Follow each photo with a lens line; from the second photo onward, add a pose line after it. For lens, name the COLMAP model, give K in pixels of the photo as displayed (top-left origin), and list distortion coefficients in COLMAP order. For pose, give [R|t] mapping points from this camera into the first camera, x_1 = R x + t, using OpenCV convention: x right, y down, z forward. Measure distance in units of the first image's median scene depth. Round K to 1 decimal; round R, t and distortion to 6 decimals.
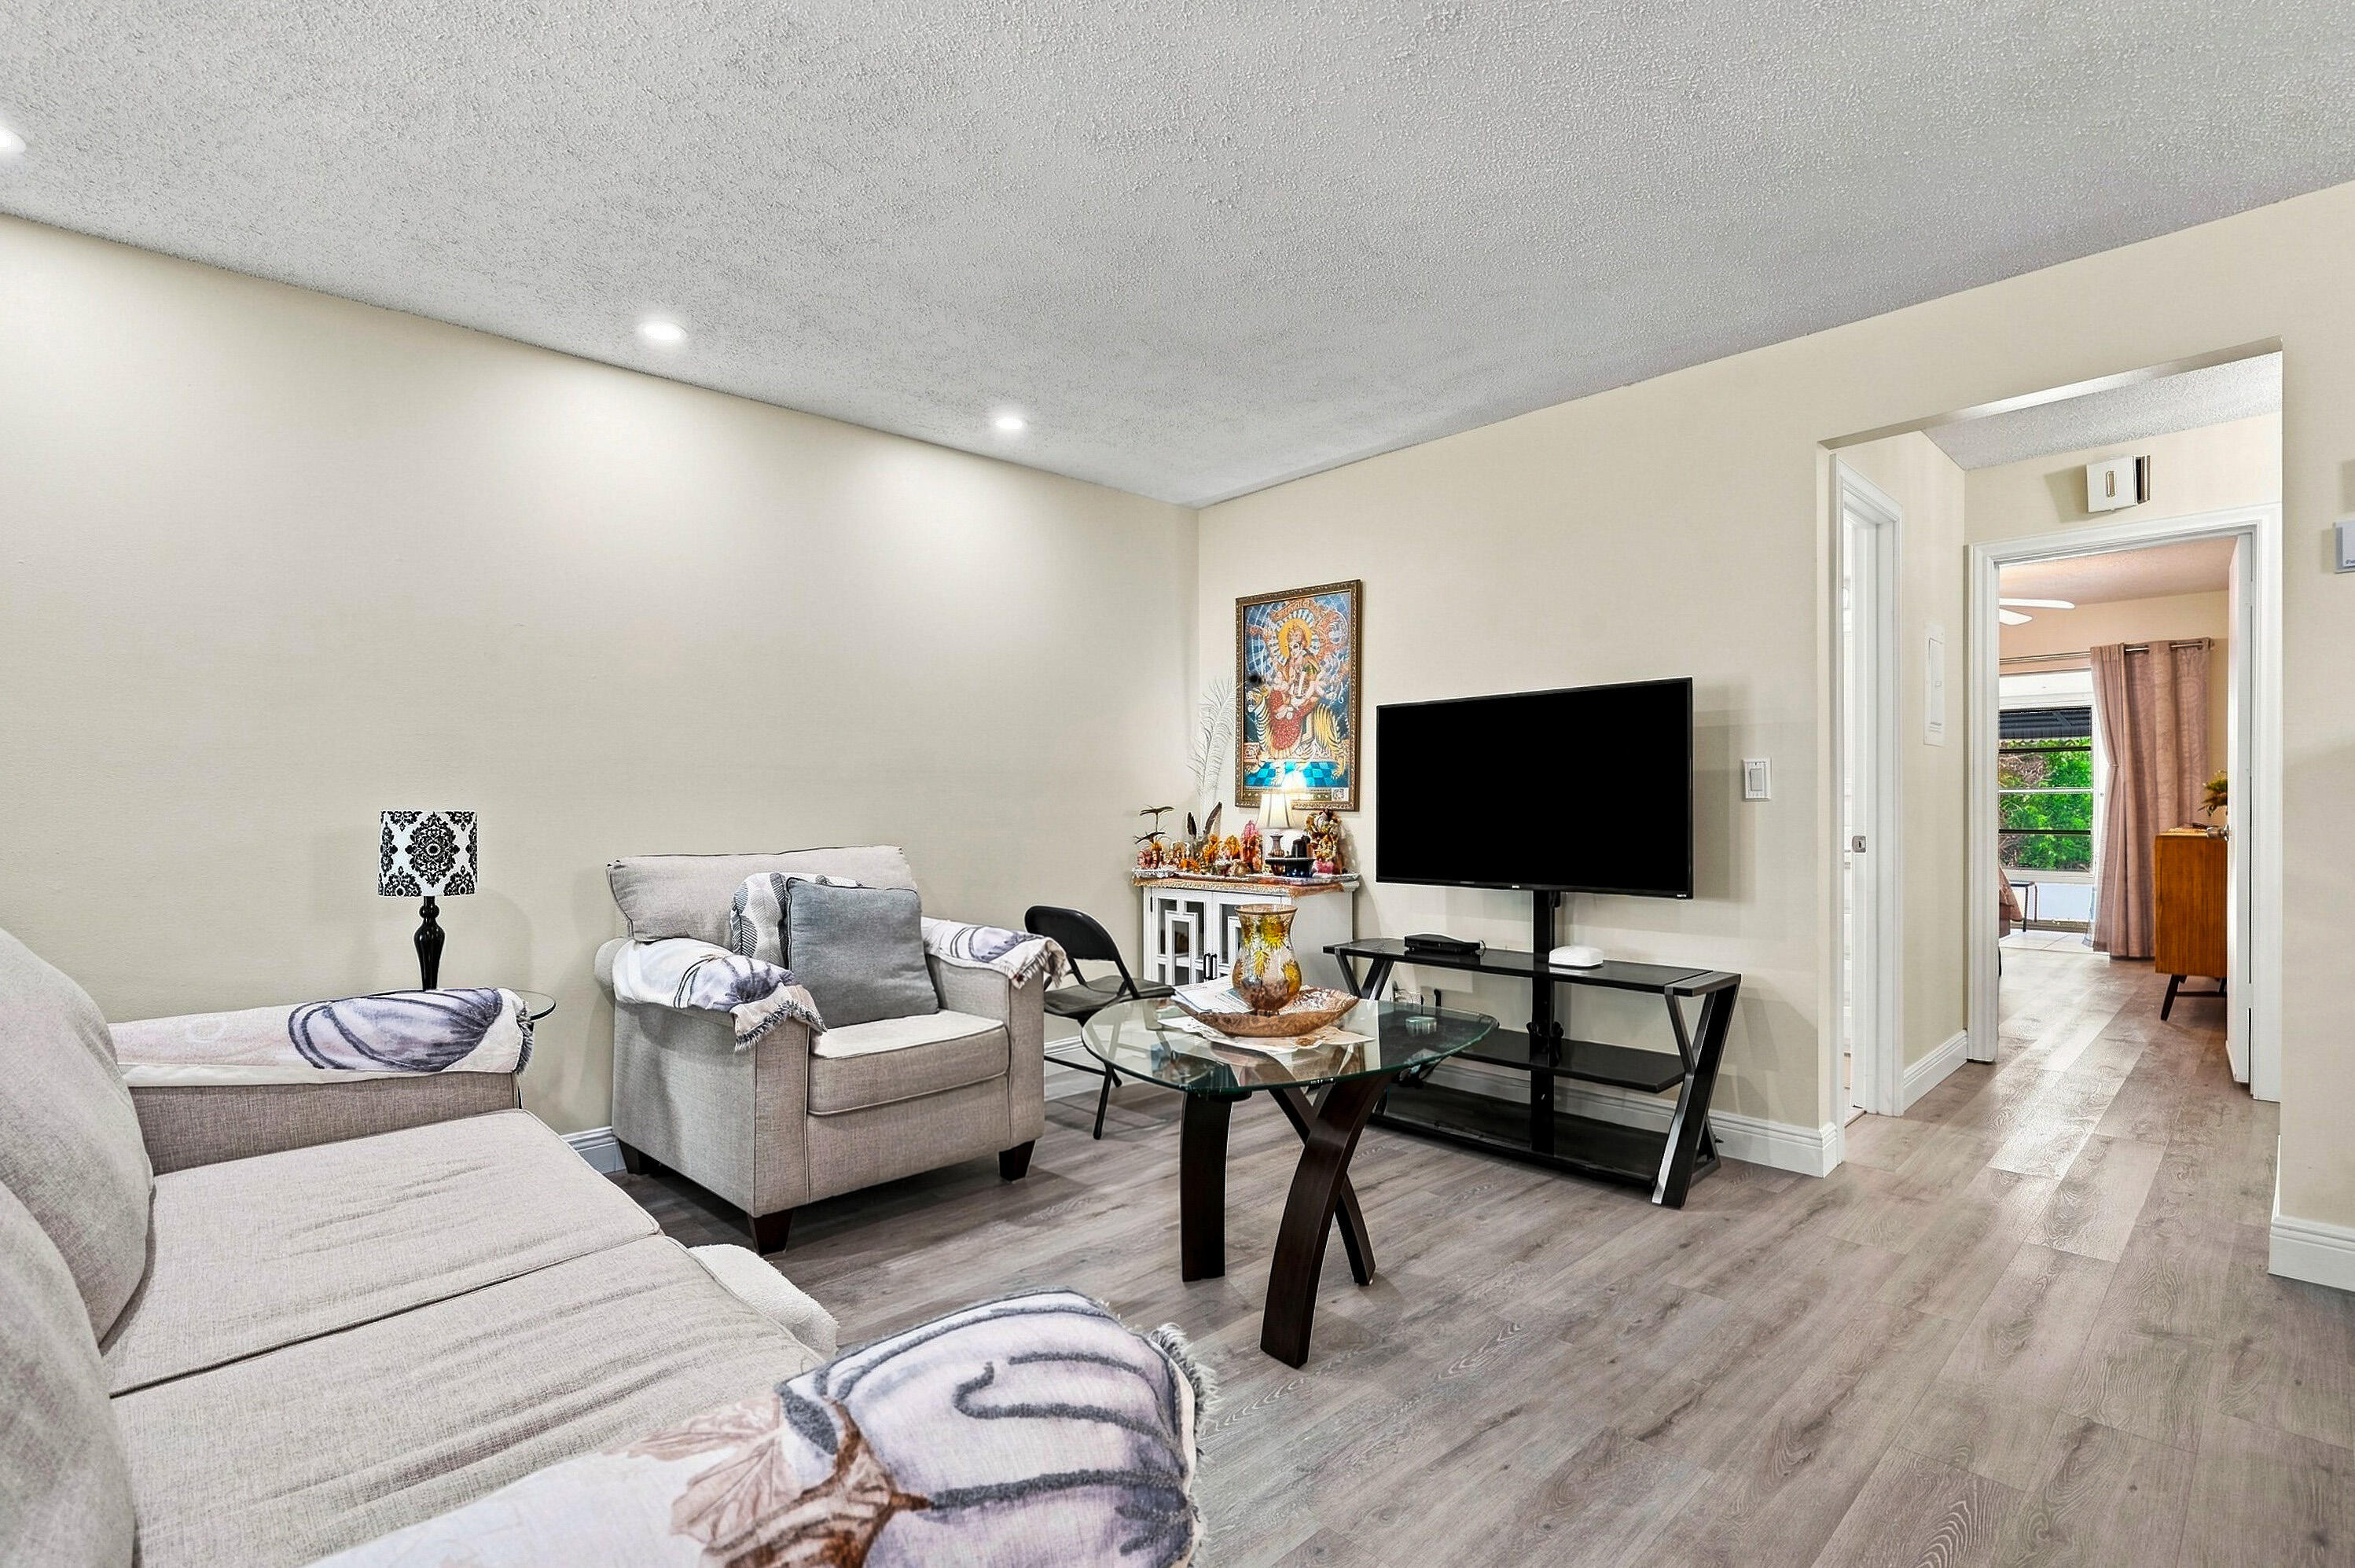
lens RADIAL K [[1071.3, 0, 1181.8], [0, 1071.3, 803.4], [0, 0, 1]] dist [-0.003407, -0.000163]
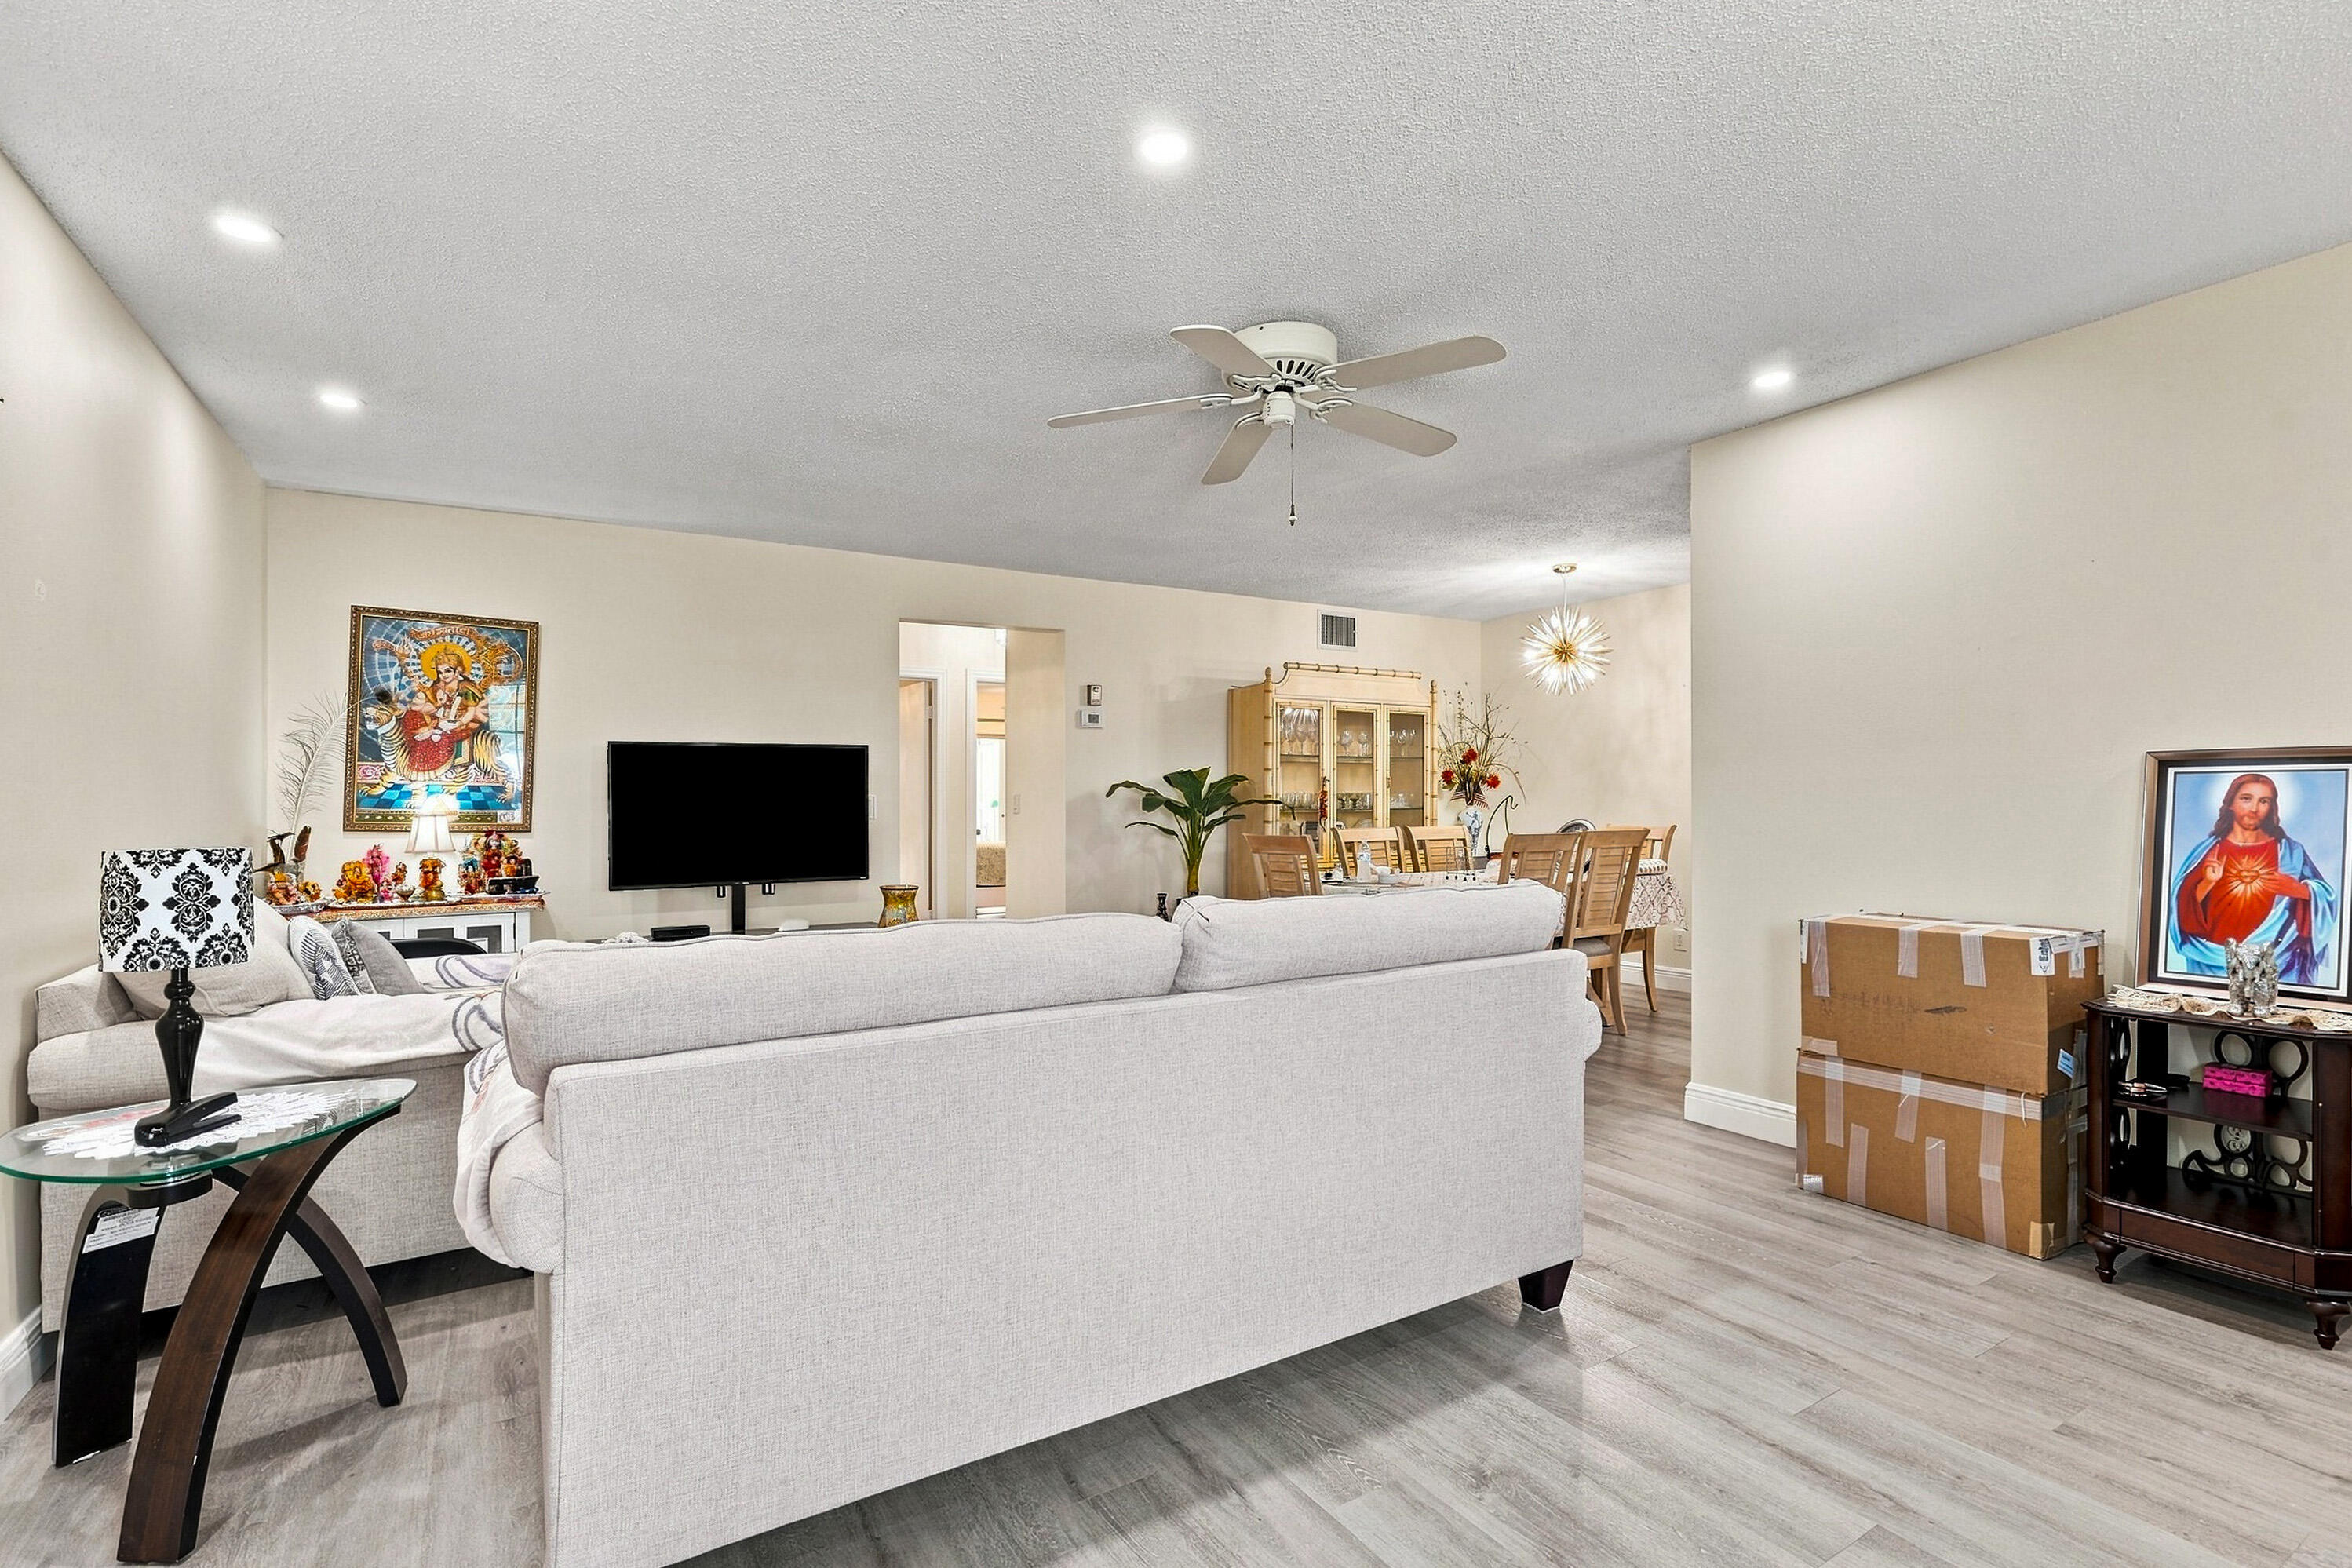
lens RADIAL K [[1070.0, 0, 1180.3], [0, 1070.0, 803.3], [0, 0, 1]] dist [-0.003407, -0.000163]
pose [[0.210105, 0.004398, 0.977669, -0.950802], [0.011714, 0.999907, -0.007015, -0.007814], [-0.977609, 0.012926, 0.210034, 0.149045]]
